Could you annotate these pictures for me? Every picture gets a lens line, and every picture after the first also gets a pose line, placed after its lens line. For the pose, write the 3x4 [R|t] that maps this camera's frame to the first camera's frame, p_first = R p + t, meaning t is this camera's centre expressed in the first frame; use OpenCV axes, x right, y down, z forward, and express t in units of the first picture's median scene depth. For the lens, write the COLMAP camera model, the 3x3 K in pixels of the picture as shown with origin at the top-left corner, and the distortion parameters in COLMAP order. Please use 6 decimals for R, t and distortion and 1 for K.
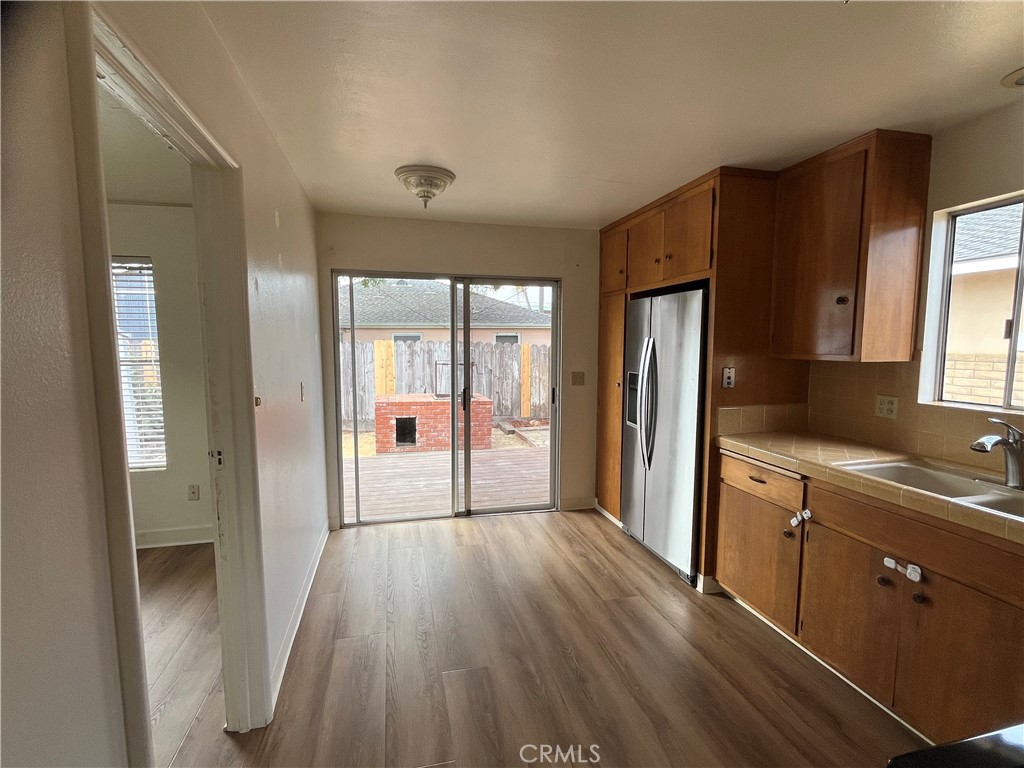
lens RADIAL K [[486.1, 0, 512.0], [0, 486.1, 384.0], [0, 0, 1]] dist [-0.000159, 0.000489]
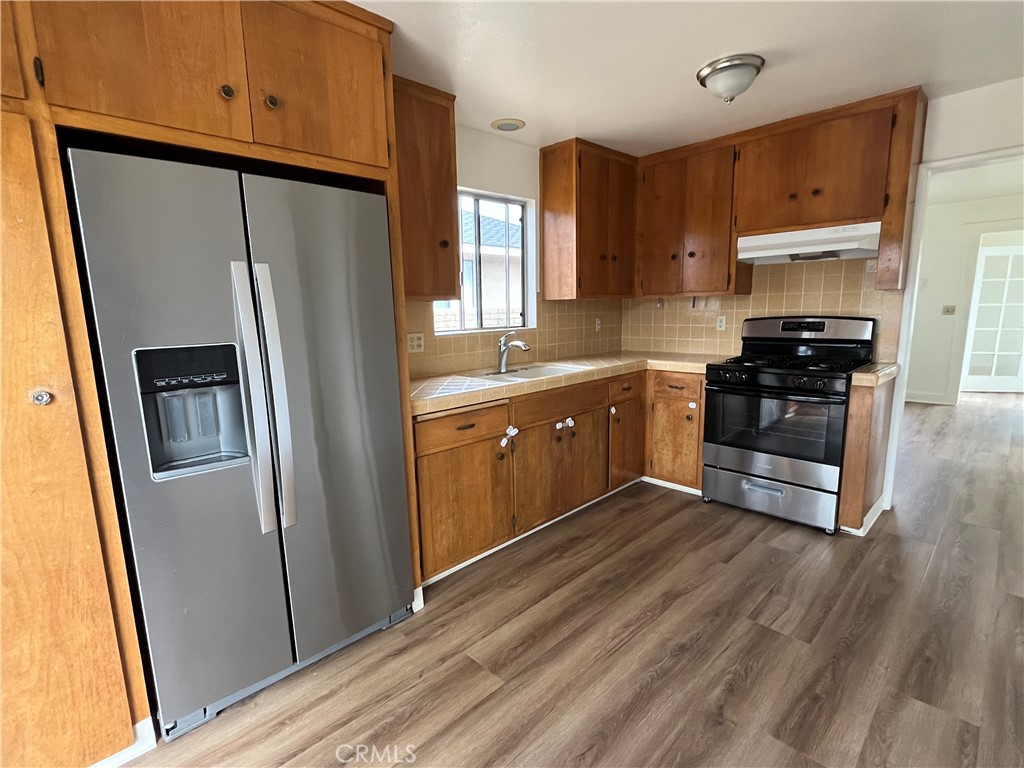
lens RADIAL K [[486.1, 0, 512.0], [0, 486.1, 384.0], [0, 0, 1]] dist [-0.000159, 0.000489]
pose [[-0.497938, -0.126213, 0.857979, -0.383620], [0.097891, 0.974849, 0.200217, -0.073562], [-0.861670, 0.183684, -0.473059, 1.510384]]
